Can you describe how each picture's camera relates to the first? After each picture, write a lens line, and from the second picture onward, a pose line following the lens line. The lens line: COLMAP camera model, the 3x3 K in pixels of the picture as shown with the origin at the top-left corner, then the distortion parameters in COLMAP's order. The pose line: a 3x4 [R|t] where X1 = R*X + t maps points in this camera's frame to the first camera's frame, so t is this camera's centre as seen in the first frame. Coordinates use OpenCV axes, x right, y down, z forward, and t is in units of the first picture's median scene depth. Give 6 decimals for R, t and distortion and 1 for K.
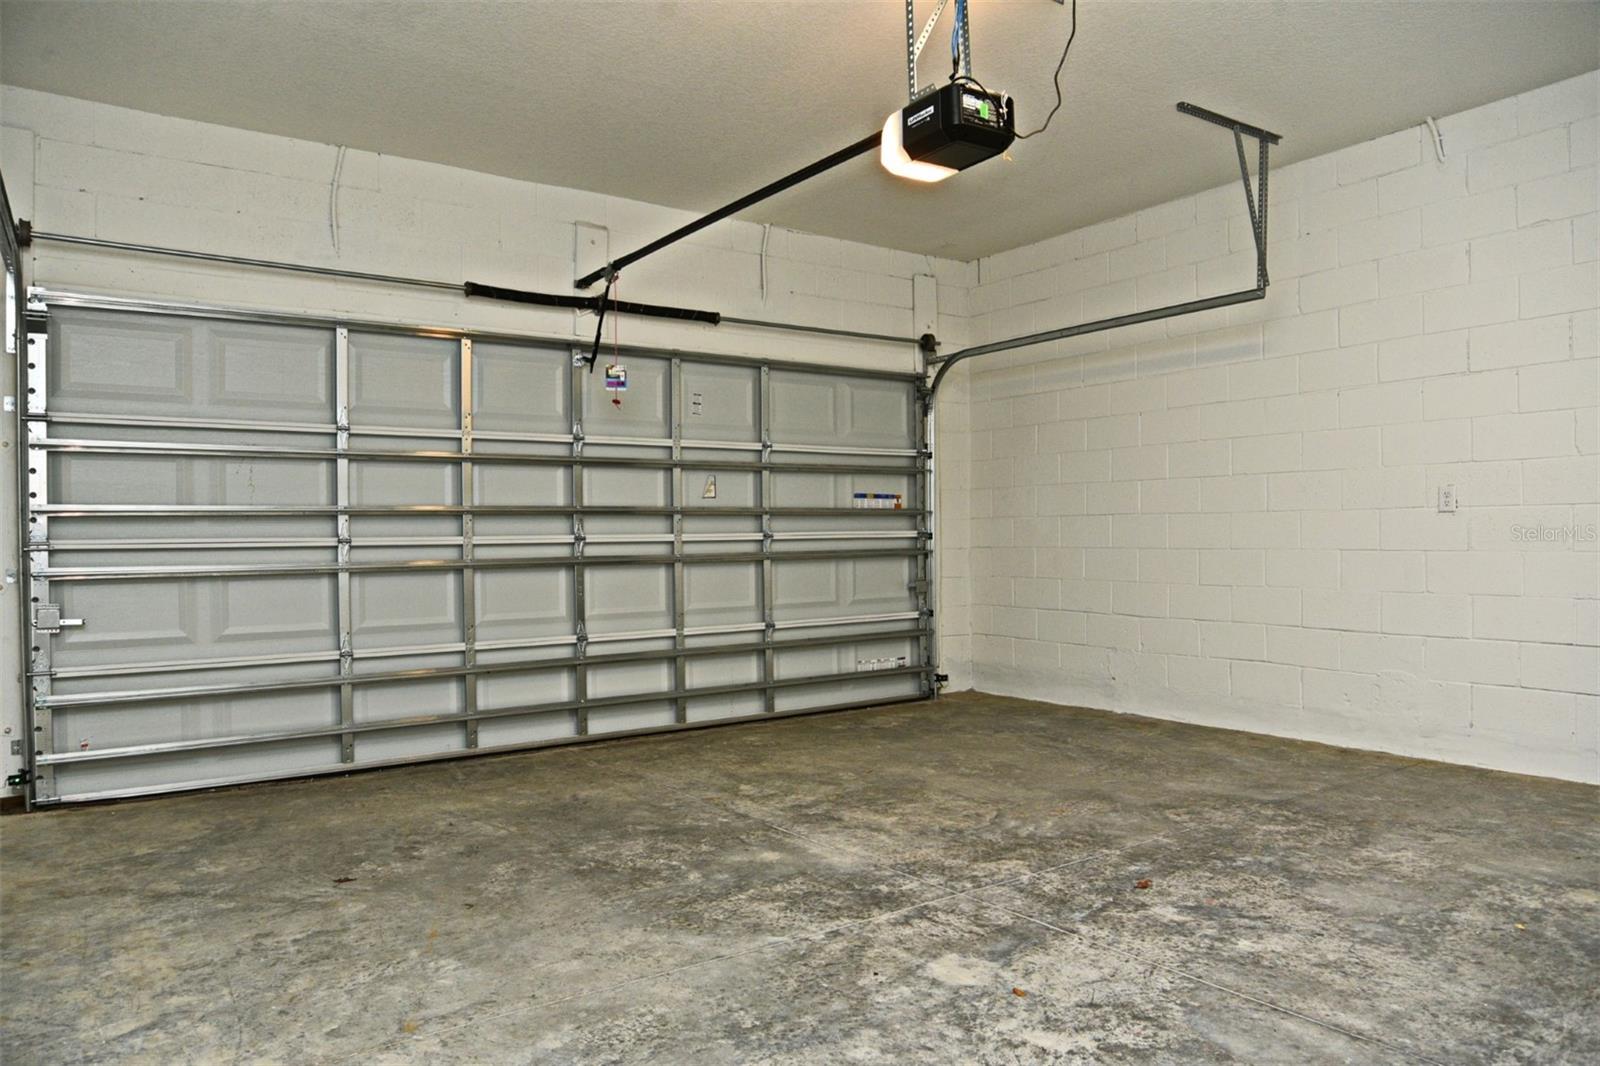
lens RADIAL K [[1094.0, 0, 799.8], [0, 1094.0, 536.3], [0, 0, 1]] dist [-0.043399, 0.003047]
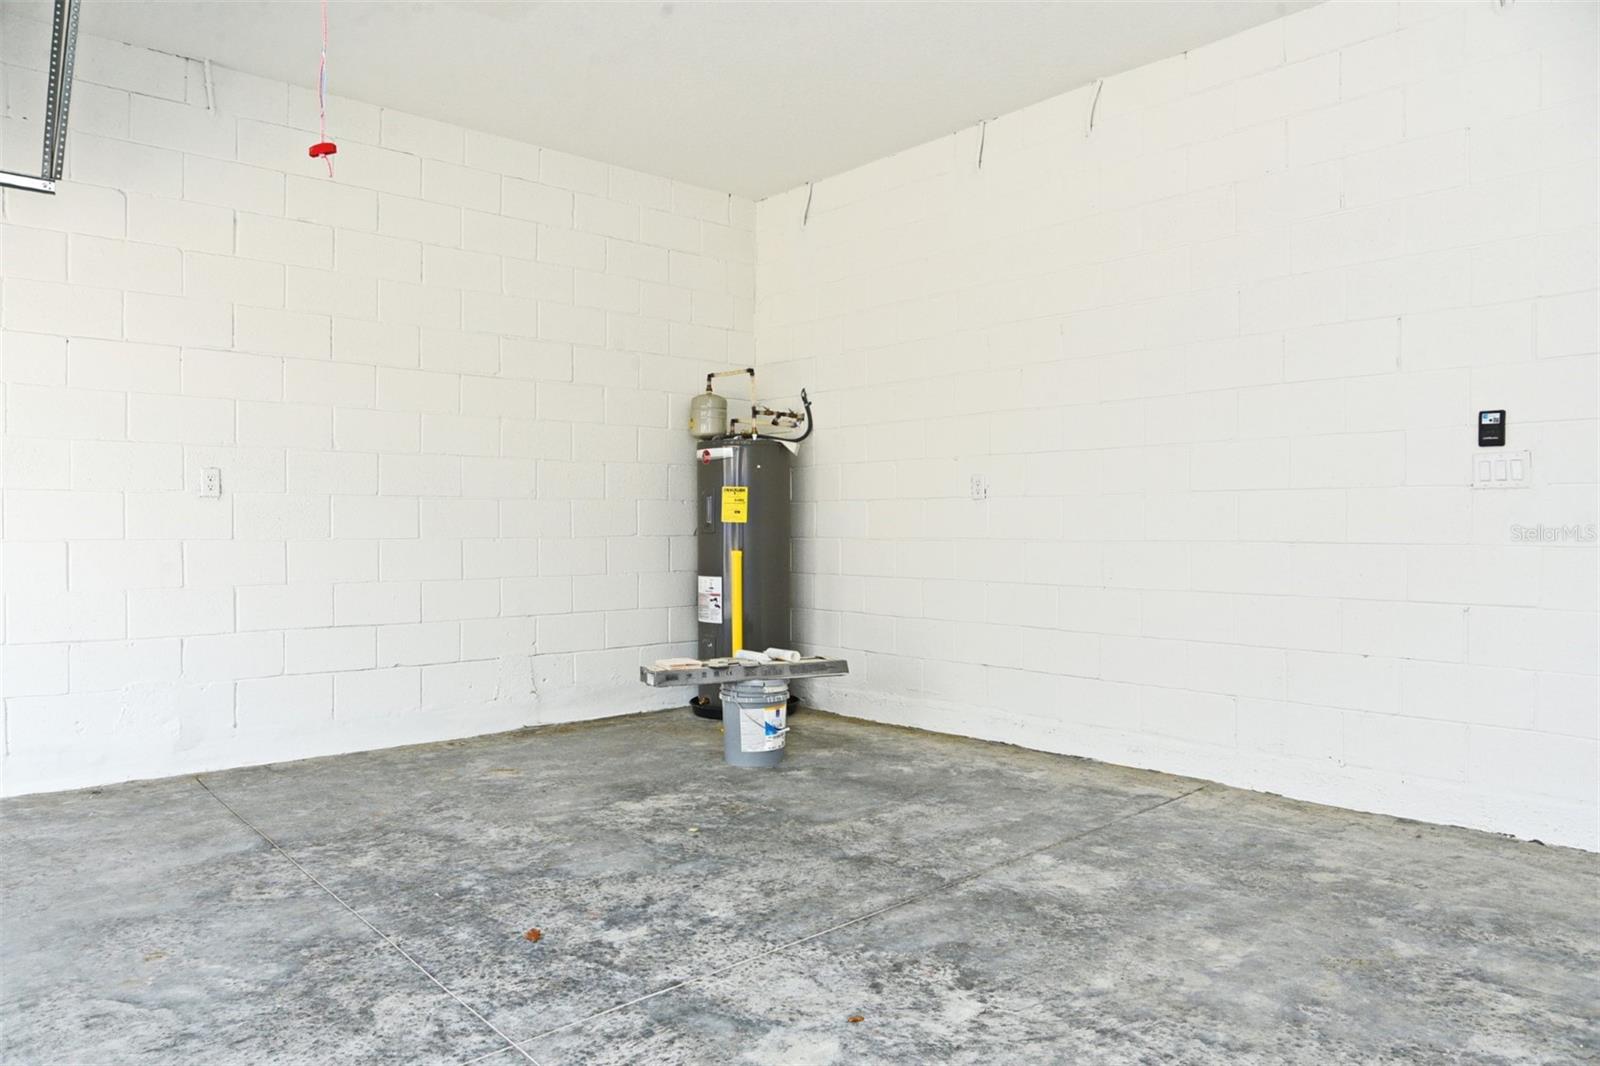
lens RADIAL K [[1094.0, 0, 799.7], [0, 1094.0, 532.8], [0, 0, 1]] dist [-0.043399, 0.003047]
pose [[-0.160197, 0.007192, 0.987059, -0.578404], [-0.002413, 0.999968, -0.007678, 0.024892], [-0.987082, -0.003612, -0.160174, 1.023581]]
